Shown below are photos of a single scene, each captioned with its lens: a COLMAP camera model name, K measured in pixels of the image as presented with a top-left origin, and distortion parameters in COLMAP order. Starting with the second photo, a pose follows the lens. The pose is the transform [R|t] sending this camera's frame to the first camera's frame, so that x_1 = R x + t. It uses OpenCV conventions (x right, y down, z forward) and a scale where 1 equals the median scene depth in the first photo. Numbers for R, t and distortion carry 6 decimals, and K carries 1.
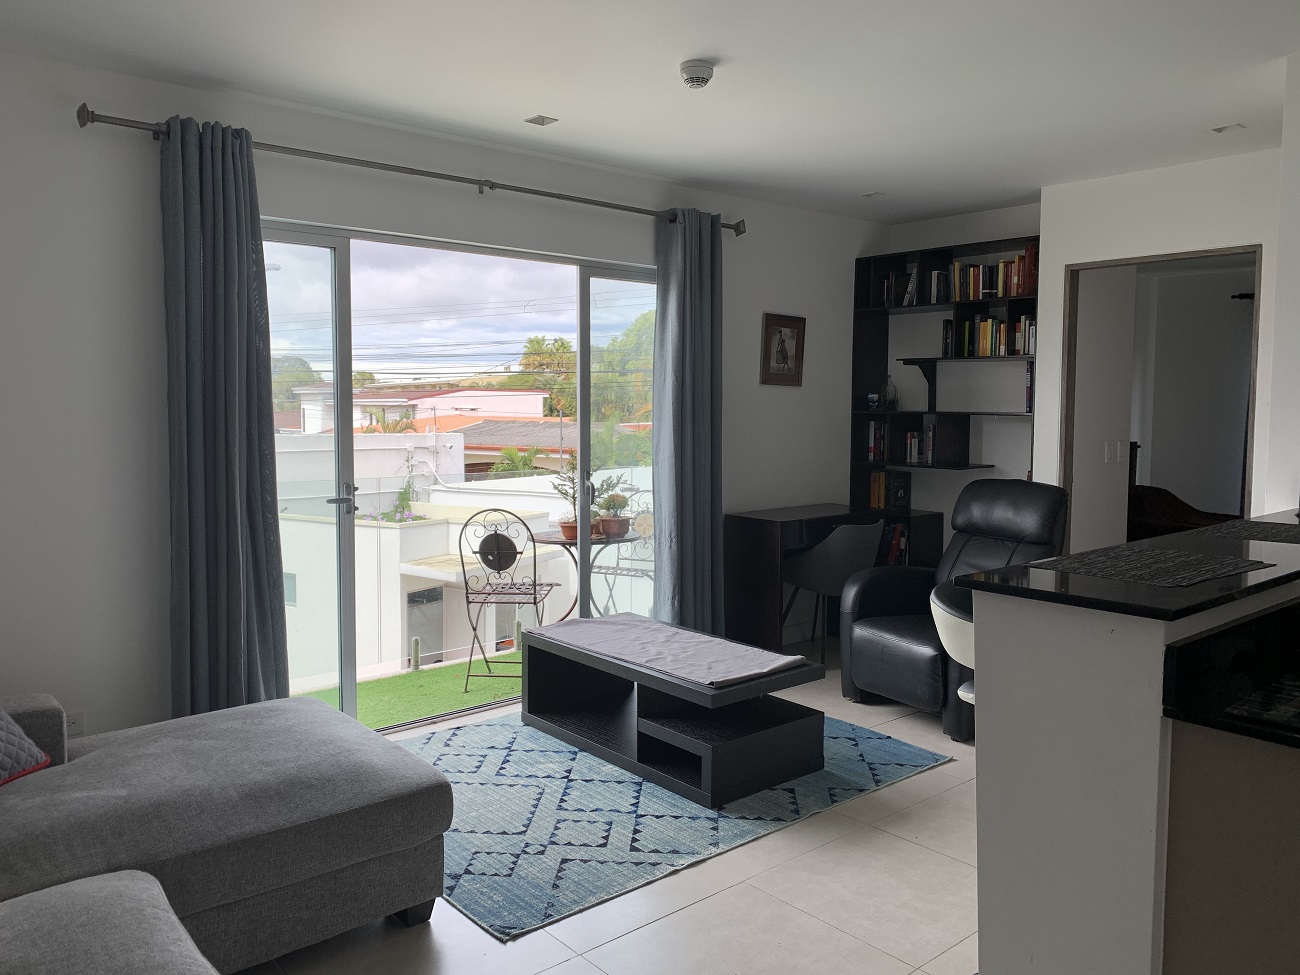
lens RADIAL K [[987.8, 0, 650.0], [0, 987.8, 487.5], [0, 0, 1]] dist [-0.083214, -0.004343]
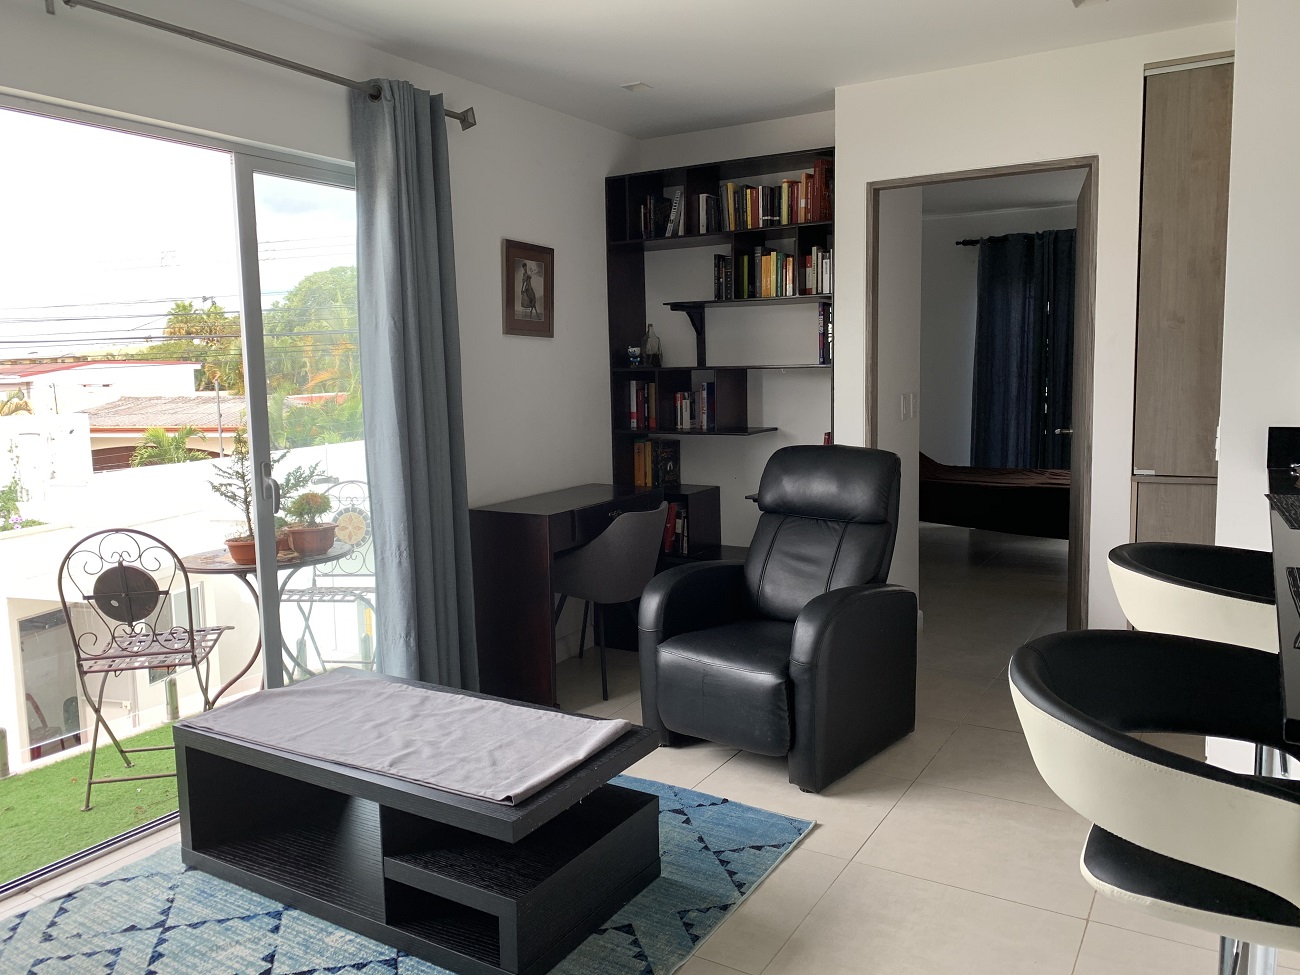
lens RADIAL K [[980.7, 0, 661.4], [0, 980.7, 475.4], [0, 0, 1]] dist [-0.003095, -0.015398]
pose [[0.944058, -0.057368, 0.324751, -0.024626], [0.050324, 0.998281, 0.030054, -0.013866], [-0.325917, -0.012030, 0.945322, 0.259118]]
